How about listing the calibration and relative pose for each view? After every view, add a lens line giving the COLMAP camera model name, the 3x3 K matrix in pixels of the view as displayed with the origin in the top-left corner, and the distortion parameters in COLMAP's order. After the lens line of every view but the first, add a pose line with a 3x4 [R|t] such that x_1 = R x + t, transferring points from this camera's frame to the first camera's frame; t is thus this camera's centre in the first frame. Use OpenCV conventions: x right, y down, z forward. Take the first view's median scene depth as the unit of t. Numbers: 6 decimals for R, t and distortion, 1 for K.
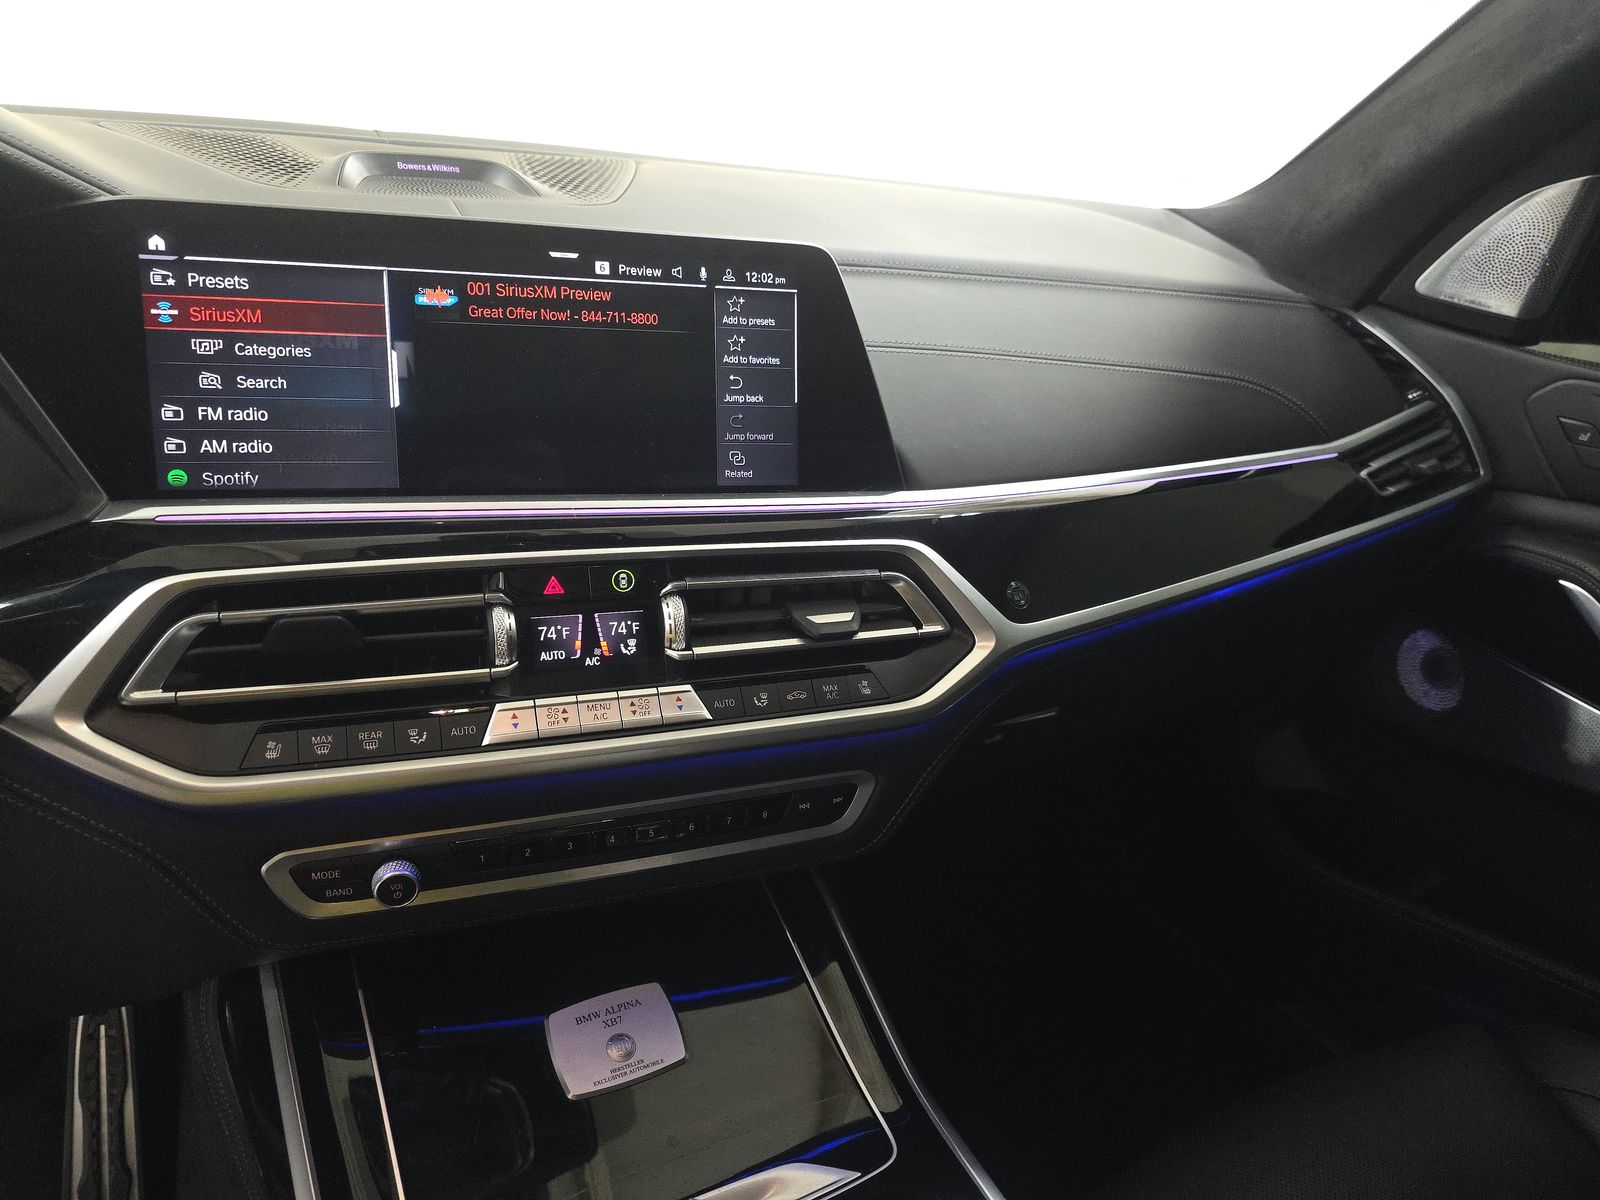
lens RADIAL K [[1137.9, 0, 837.2], [0, 1137.9, 596.4], [0, 0, 1]] dist [0.065452, -0.063878]
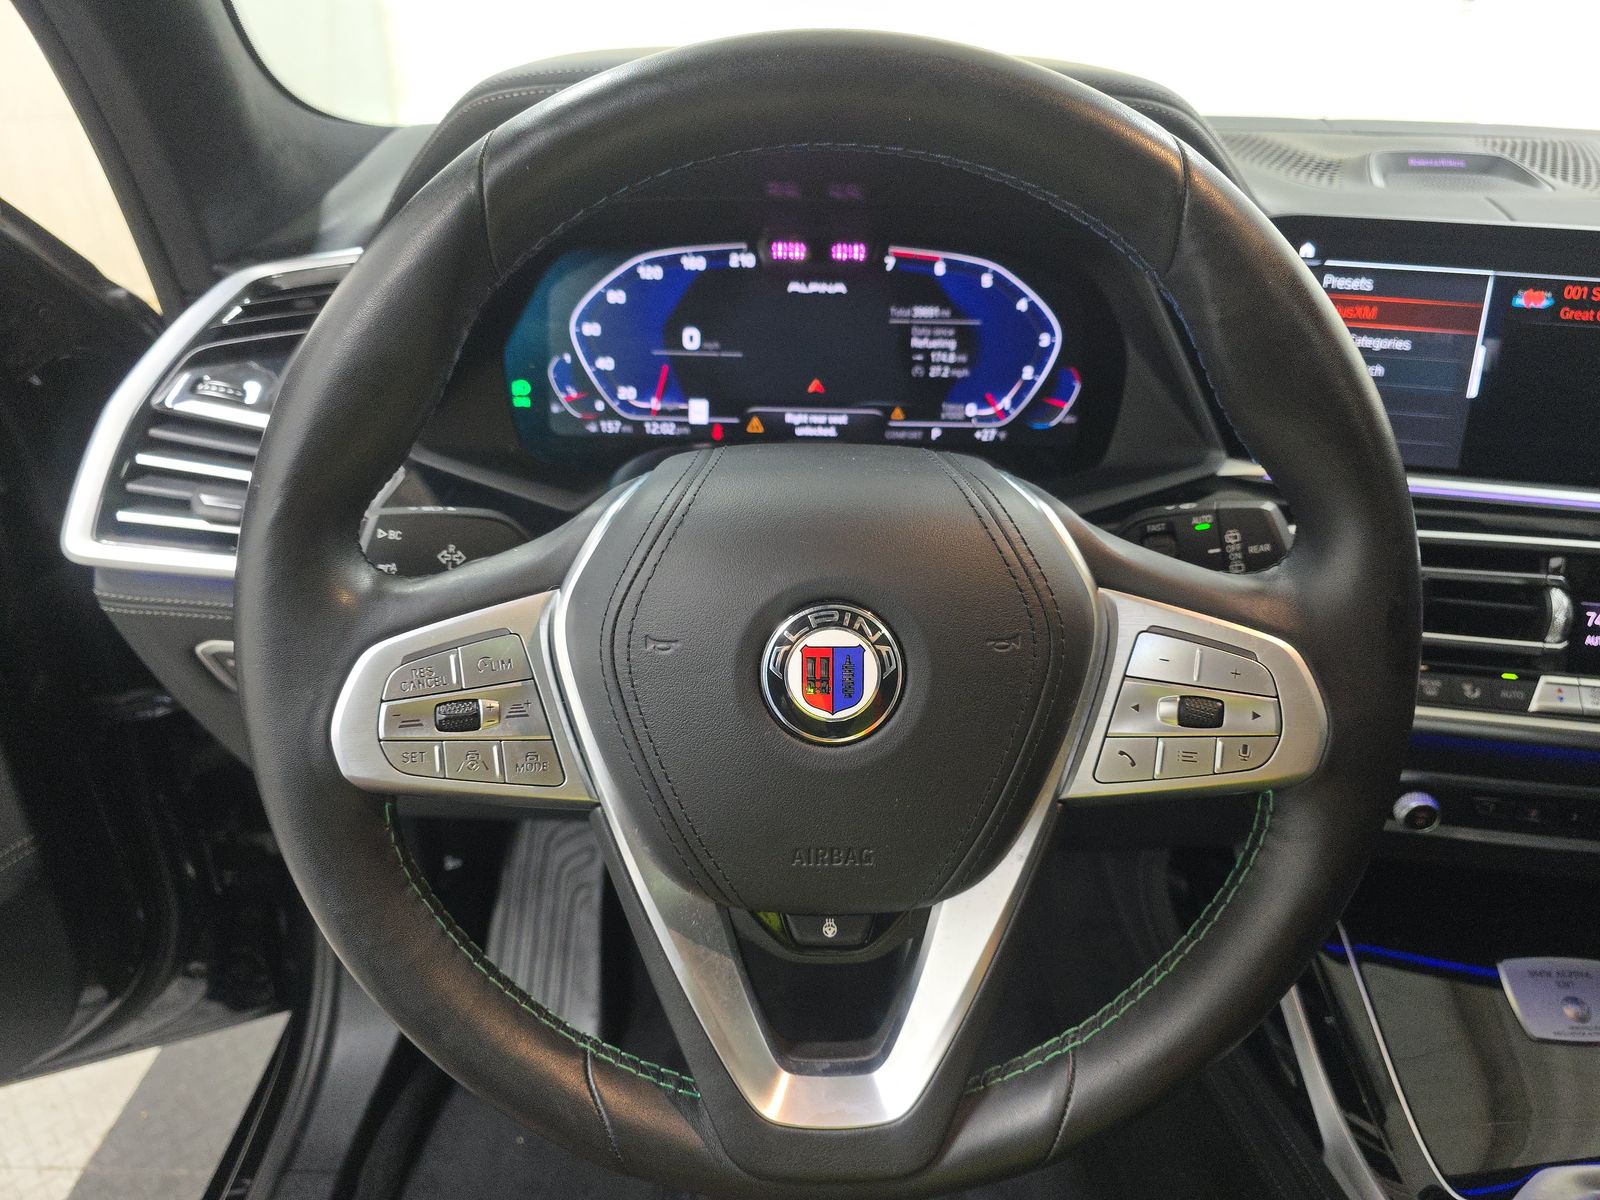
lens RADIAL K [[1137.9, 0, 837.2], [0, 1137.9, 596.4], [0, 0, 1]] dist [0.065452, -0.063878]
pose [[0.882847, 0.161902, -0.440872, -0.408186], [-0.139352, 0.986732, 0.083308, 0.019608], [0.448510, -0.012112, 0.893696, -0.289477]]
